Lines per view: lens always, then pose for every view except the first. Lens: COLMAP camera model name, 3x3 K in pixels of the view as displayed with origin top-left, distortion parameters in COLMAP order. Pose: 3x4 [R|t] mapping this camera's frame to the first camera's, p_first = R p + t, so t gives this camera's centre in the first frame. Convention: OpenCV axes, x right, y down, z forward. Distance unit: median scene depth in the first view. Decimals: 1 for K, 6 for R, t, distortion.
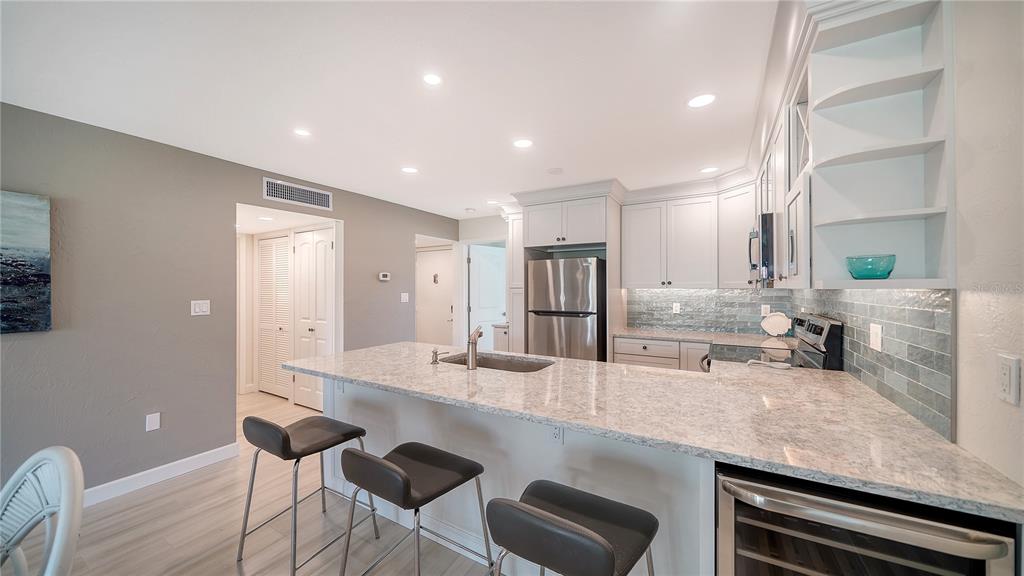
lens RADIAL K [[358.6, 0, 505.2], [0, 358.6, 283.8], [0, 0, 1]] dist [-0.008124, -0.000805]
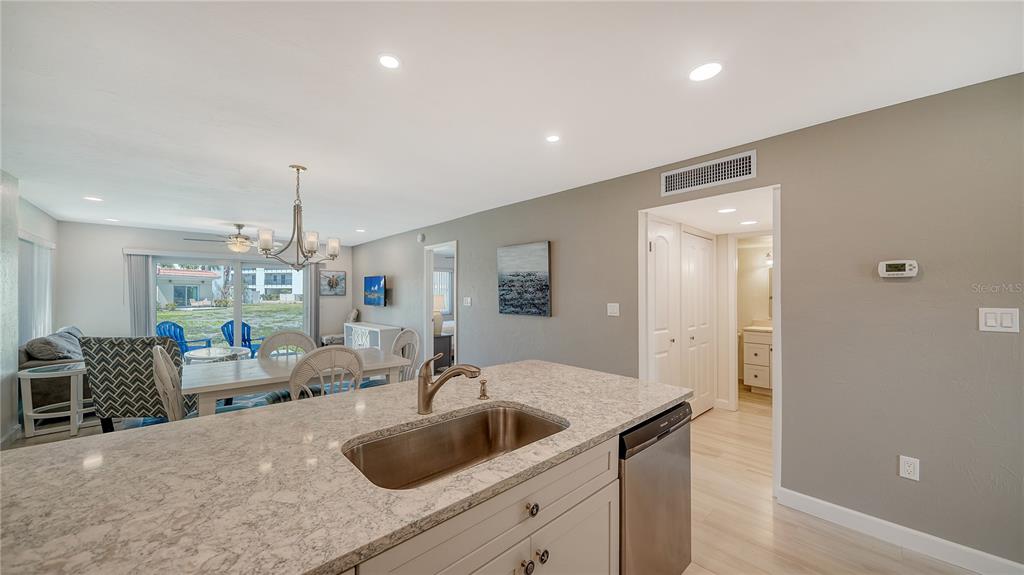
lens RADIAL K [[358.6, 0, 514.3], [0, 358.6, 294.1], [0, 0, 1]] dist [-0.008124, -0.000805]
pose [[-0.269724, 0.003941, -0.962930, 0.294233], [0.008886, 0.999959, 0.001604, 0.009987], [0.962897, -0.008124, -0.269748, 0.780841]]
